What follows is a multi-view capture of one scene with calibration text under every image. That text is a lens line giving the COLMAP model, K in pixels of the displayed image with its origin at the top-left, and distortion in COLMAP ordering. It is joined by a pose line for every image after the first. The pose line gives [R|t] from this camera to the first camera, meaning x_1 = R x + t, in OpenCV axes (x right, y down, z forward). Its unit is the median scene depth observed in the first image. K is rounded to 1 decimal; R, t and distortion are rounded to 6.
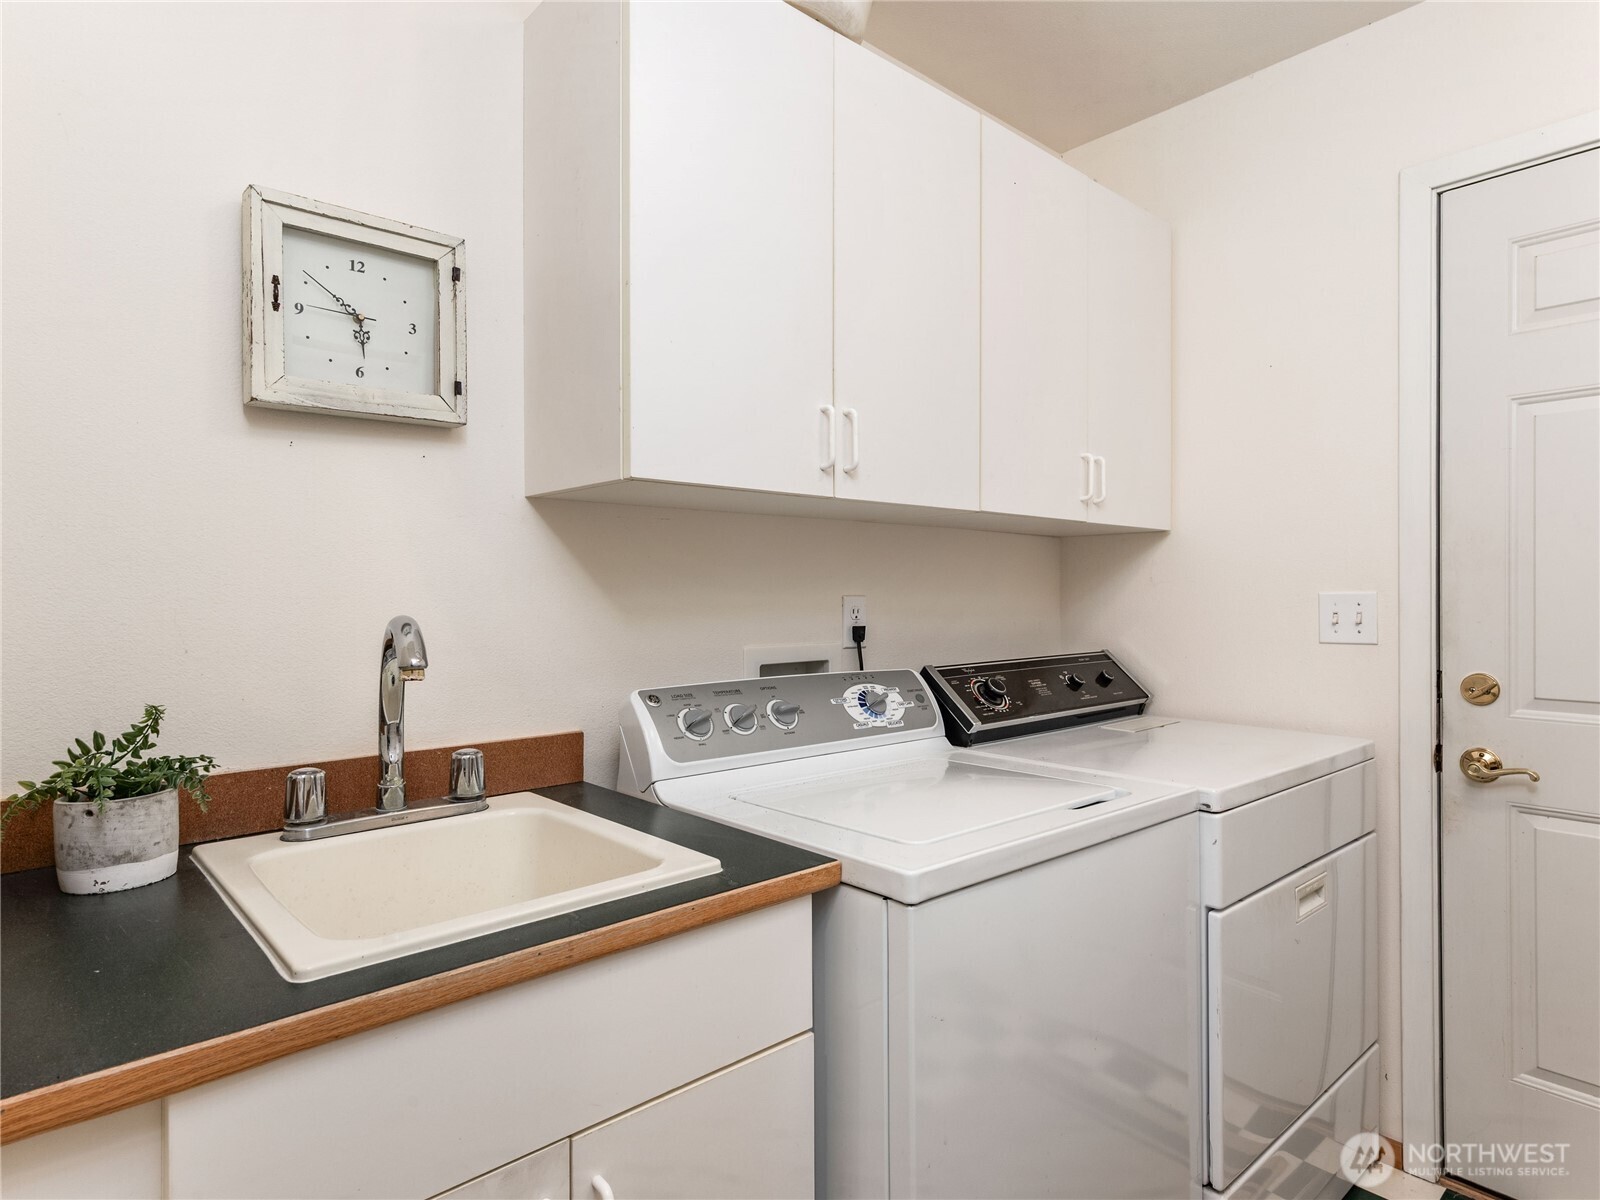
lens RADIAL K [[900.9, 0, 800.0], [0, 900.9, 600.0], [0, 0, 1]] dist [0.000861, 0.003124]
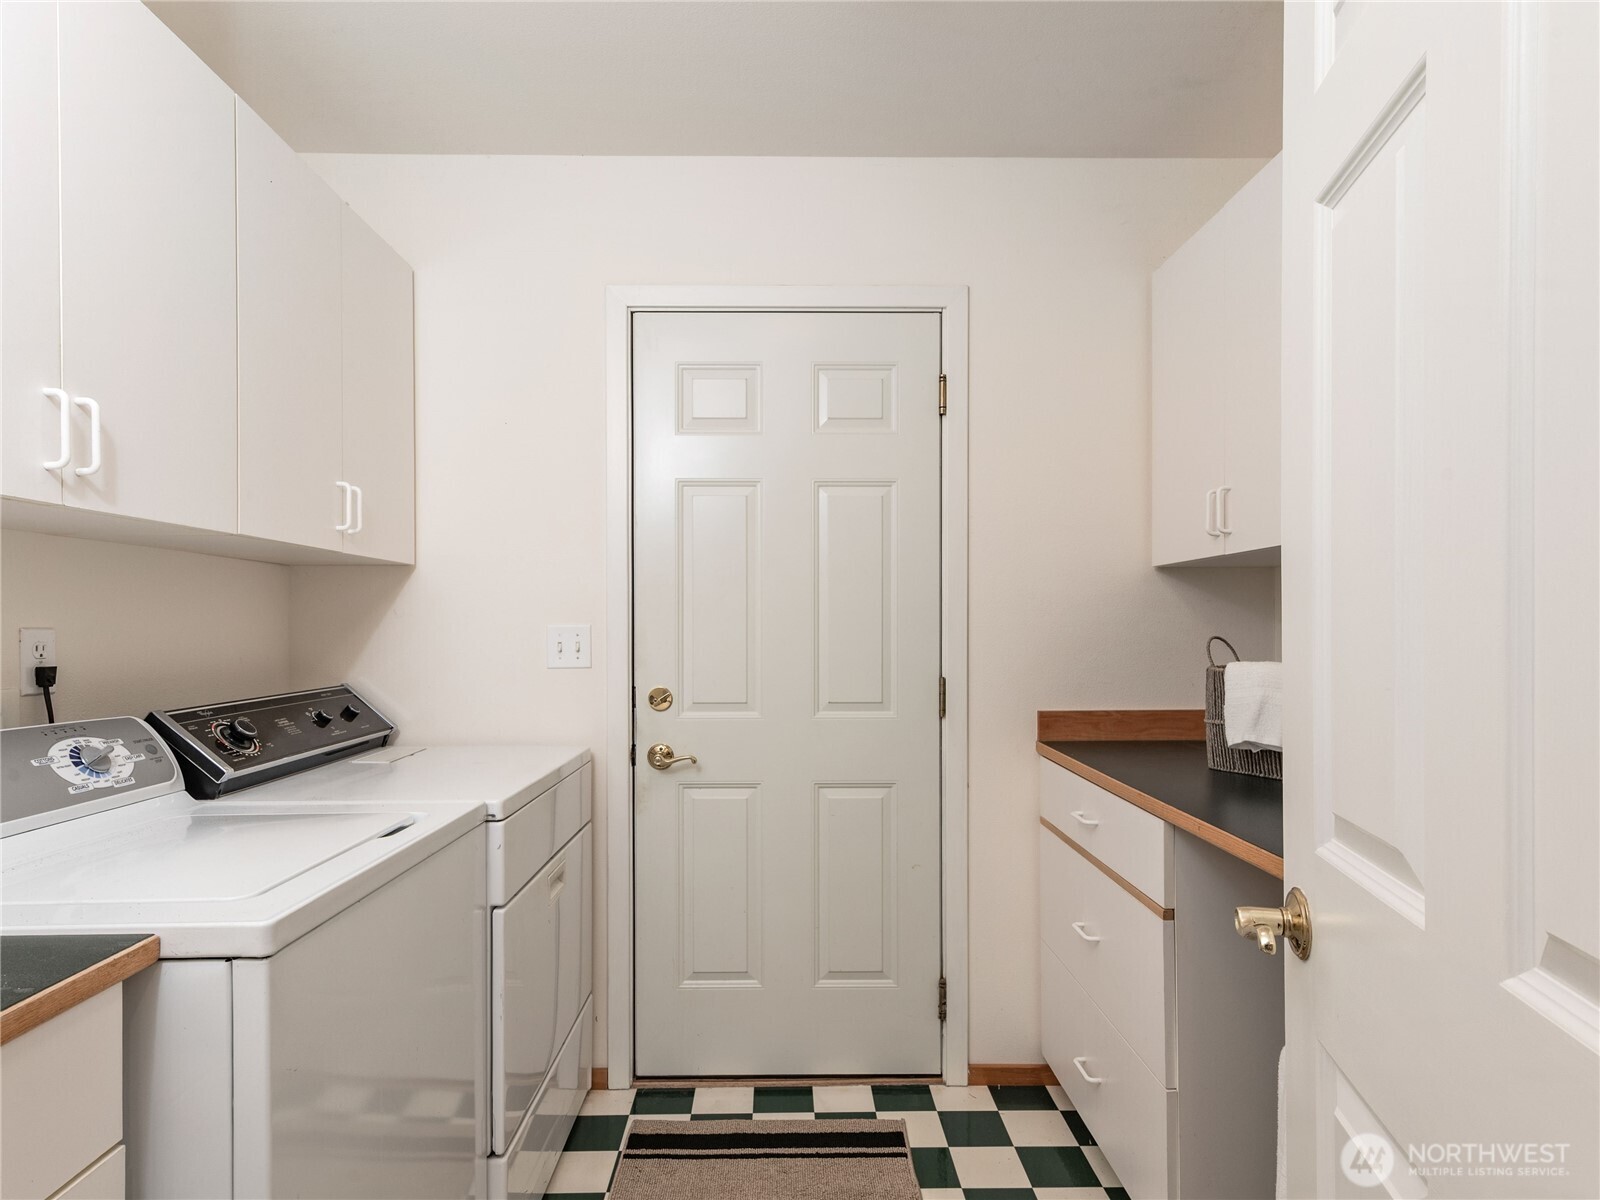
lens RADIAL K [[912.8, 0, 797.7], [0, 912.8, 633.0], [0, 0, 1]] dist [0.001419, 0.000878]
pose [[0.654513, -0.004575, 0.756037, -0.118482], [0.003759, 0.999989, 0.002797, -0.000402], [-0.756041, 0.001011, 0.654523, -0.022676]]
